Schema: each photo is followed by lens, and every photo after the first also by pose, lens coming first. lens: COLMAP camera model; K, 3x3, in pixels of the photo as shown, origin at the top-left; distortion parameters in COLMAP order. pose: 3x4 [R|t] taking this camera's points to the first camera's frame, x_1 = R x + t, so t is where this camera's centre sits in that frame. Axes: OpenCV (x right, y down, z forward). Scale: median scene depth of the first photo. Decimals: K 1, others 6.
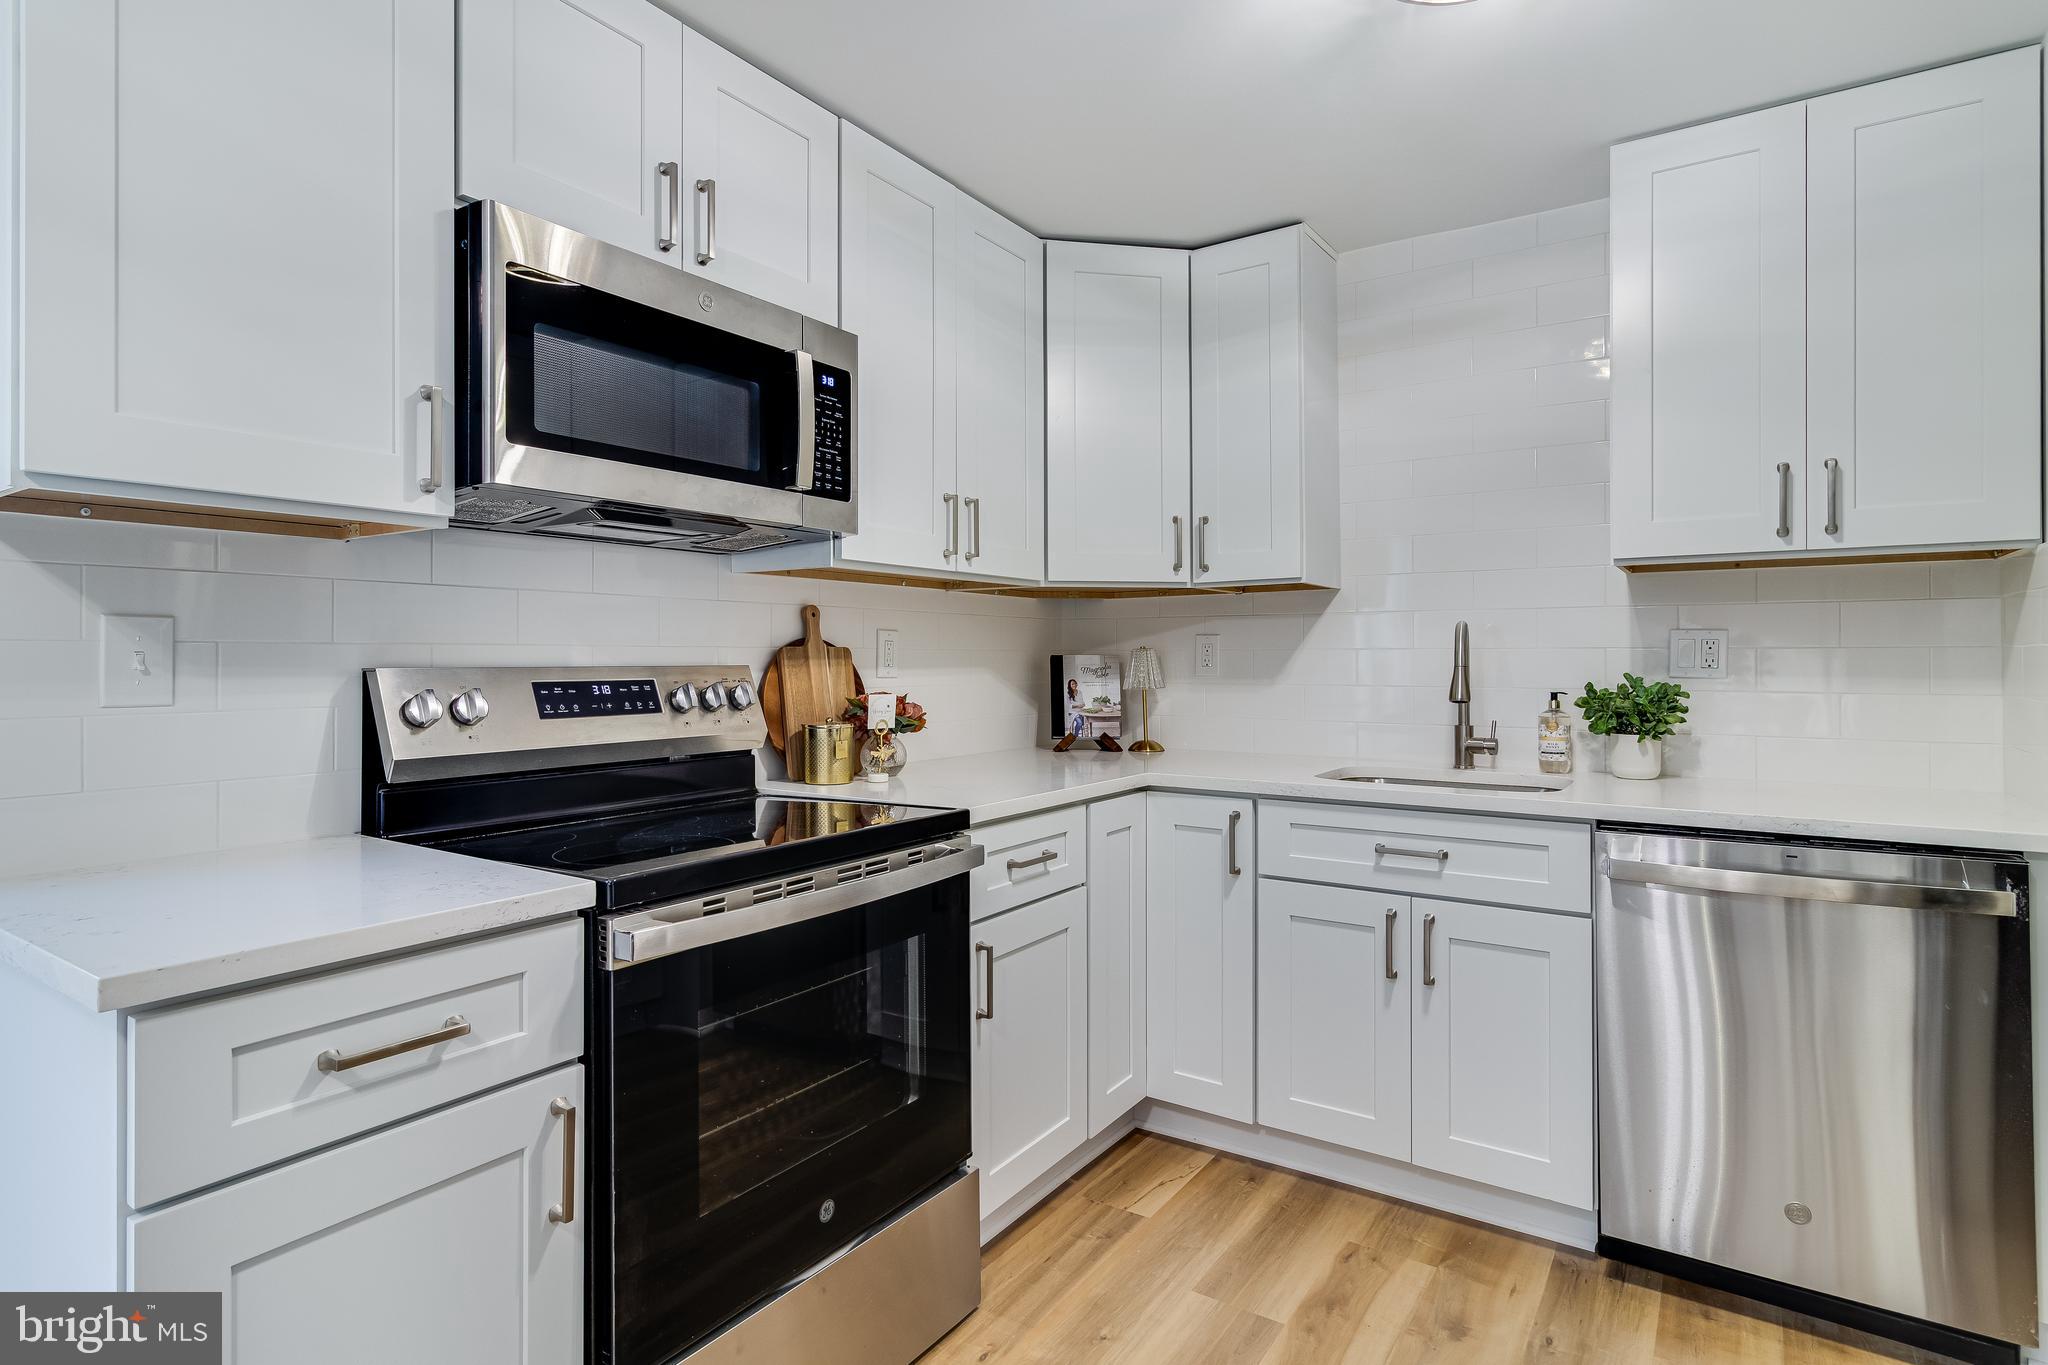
lens RADIAL K [[1057.1, 0, 1020.8], [0, 1057.1, 664.7], [0, 0, 1]] dist [-0.001281, -0.000360]
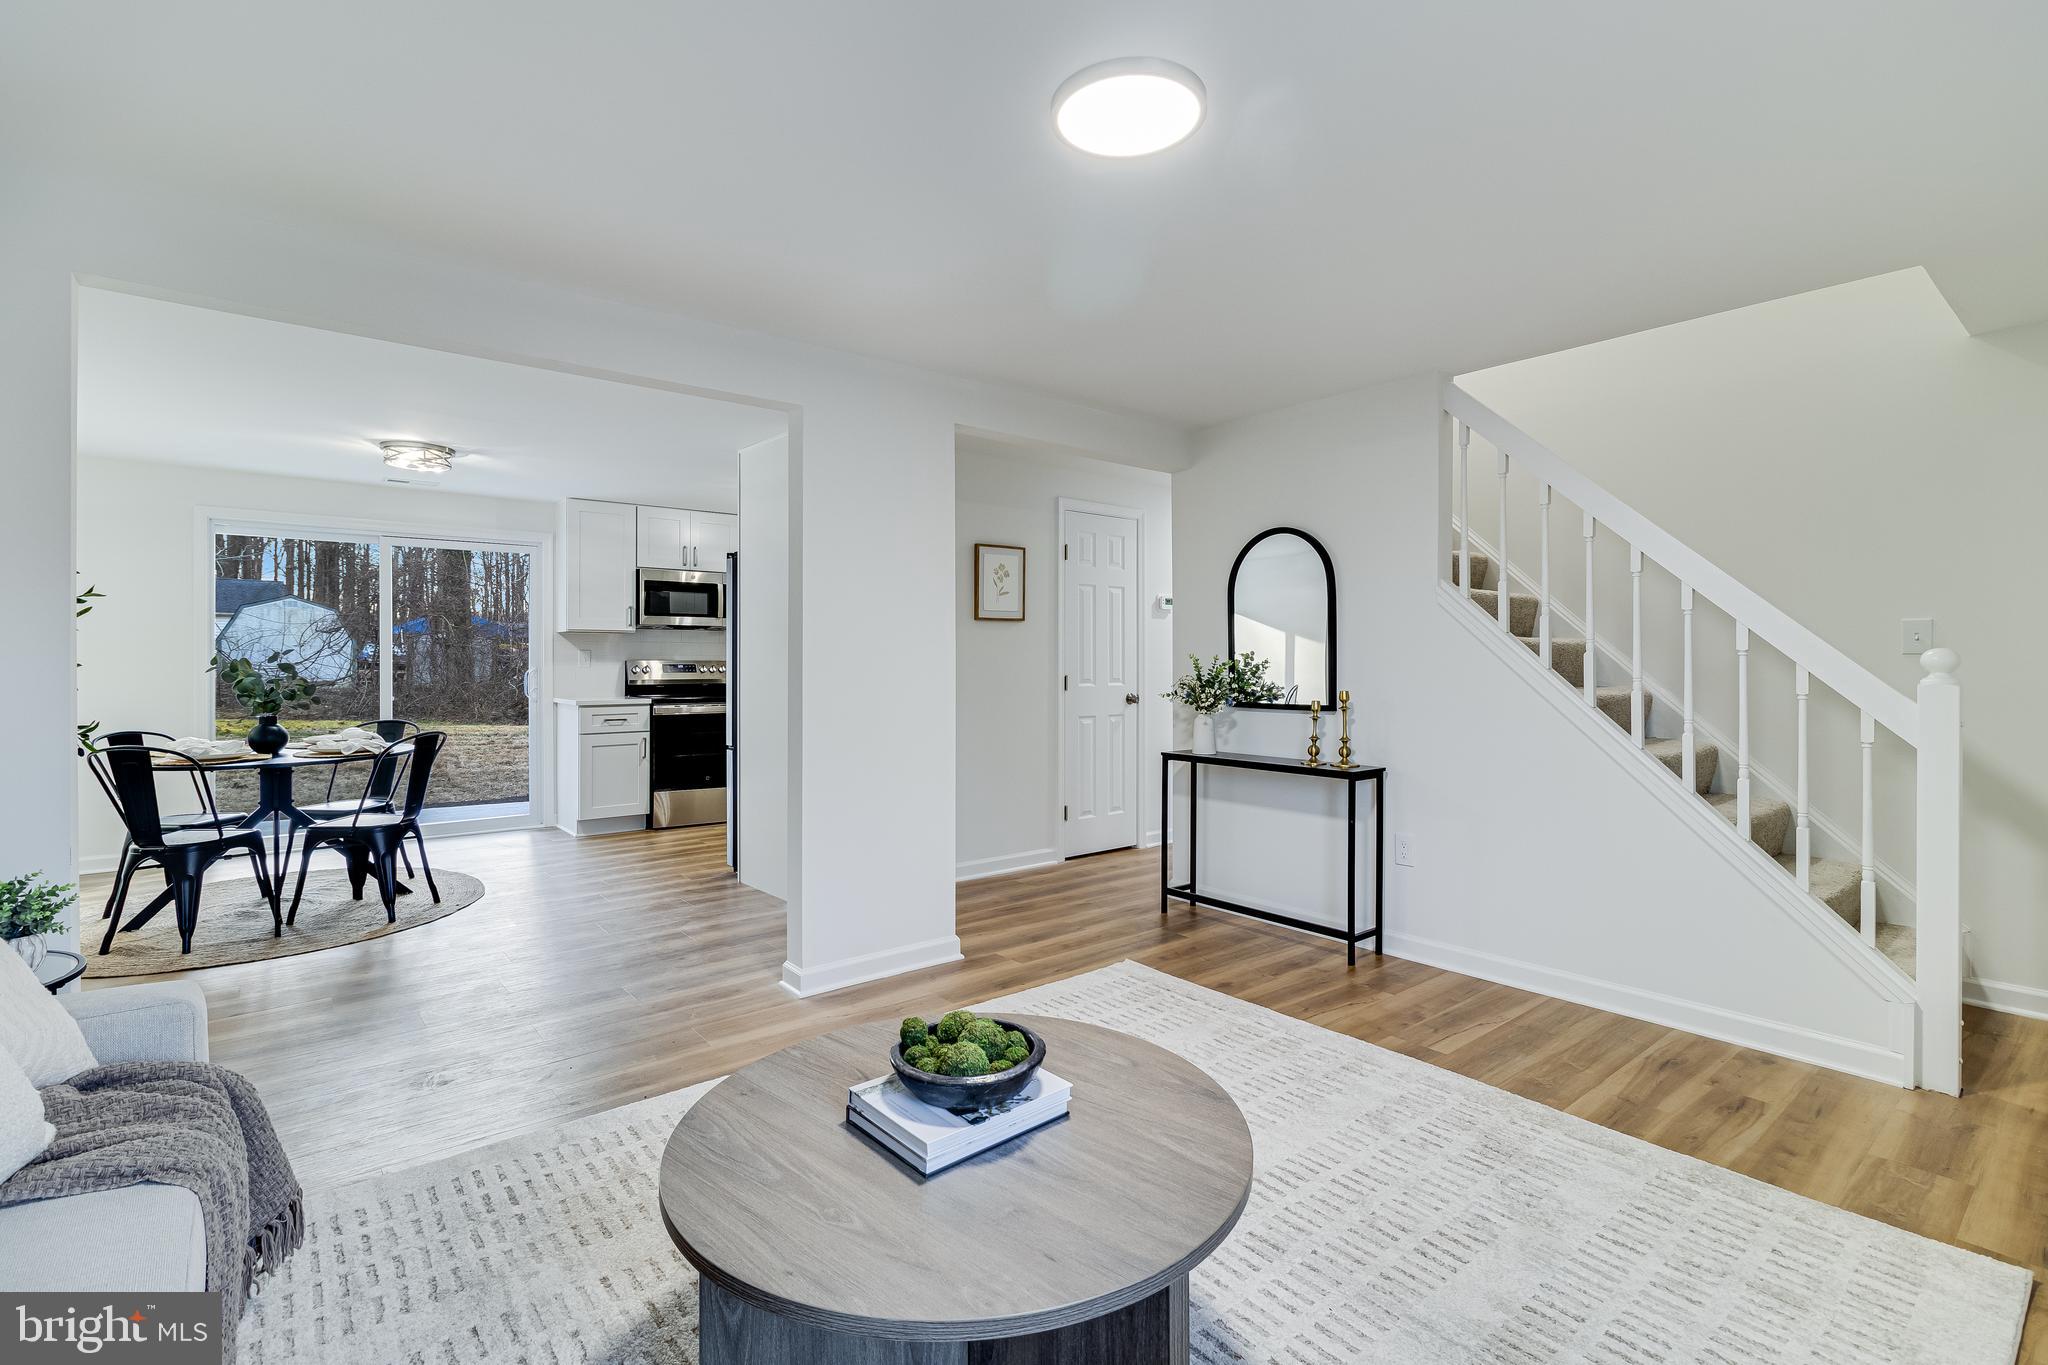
lens RADIAL K [[952.0, 0, 1028.7], [0, 952.0, 669.5], [0, 0, 1]] dist [0.000425, 0.000193]
pose [[0.957345, 0.004966, -0.288906, 1.872772], [-0.004455, 0.999987, 0.002426, 0.020424], [0.288914, -0.001035, 0.957355, -2.044243]]
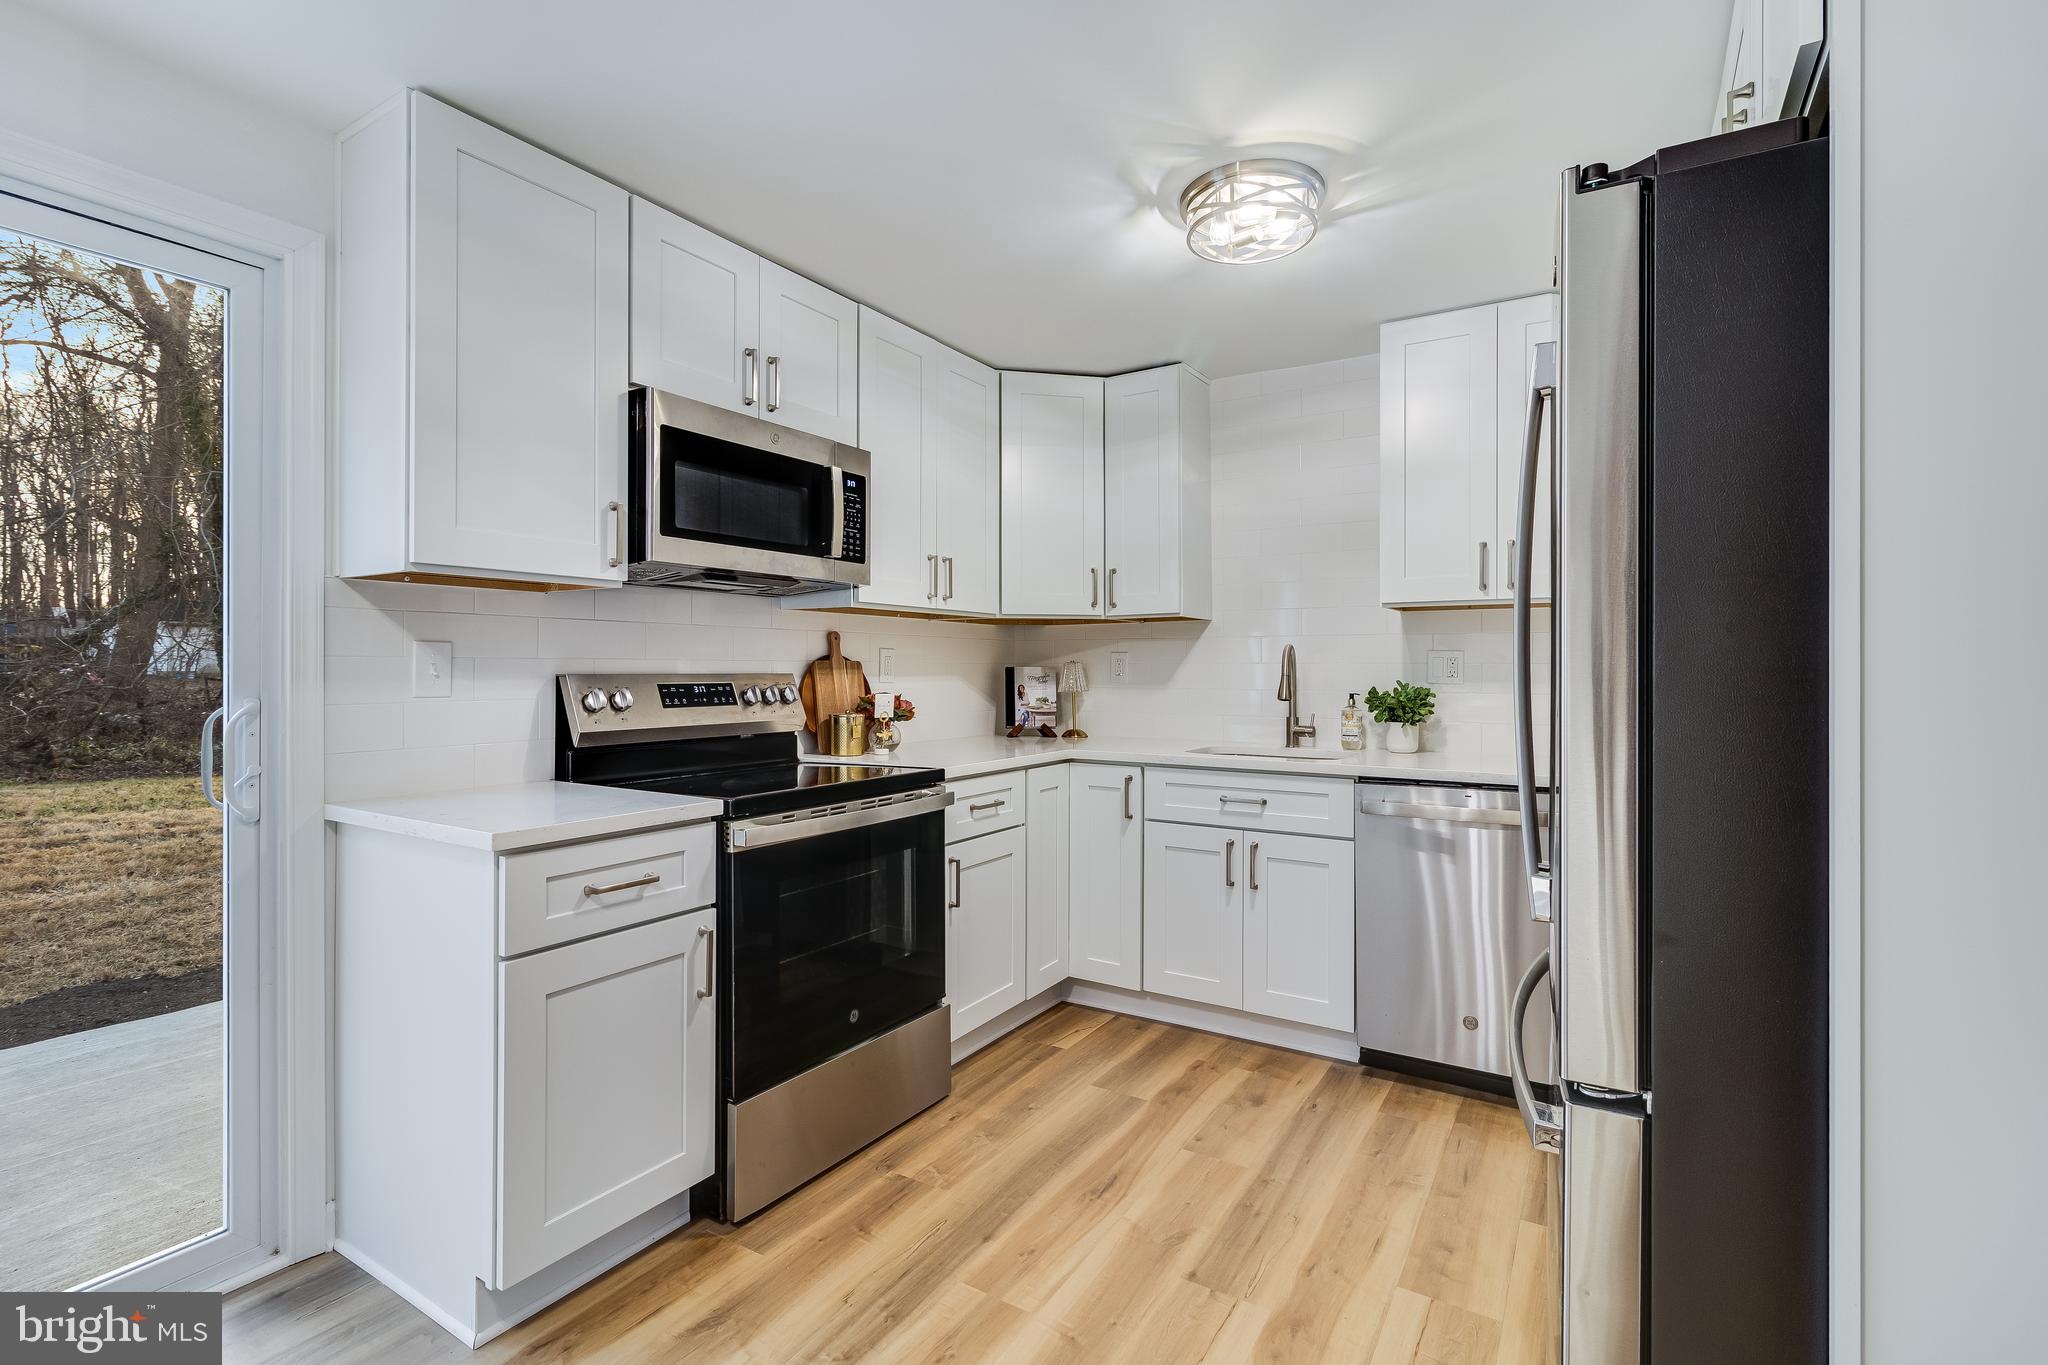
lens RADIAL K [[952.0, 0, 1024.8], [0, 952.0, 668.5], [0, 0, 1]] dist [0.000425, 0.000193]
pose [[0.999413, 0.002928, 0.034148, 0.018293], [-0.002697, 0.999973, -0.006814, 0.002176], [-0.034167, 0.006718, 0.999394, -0.352655]]
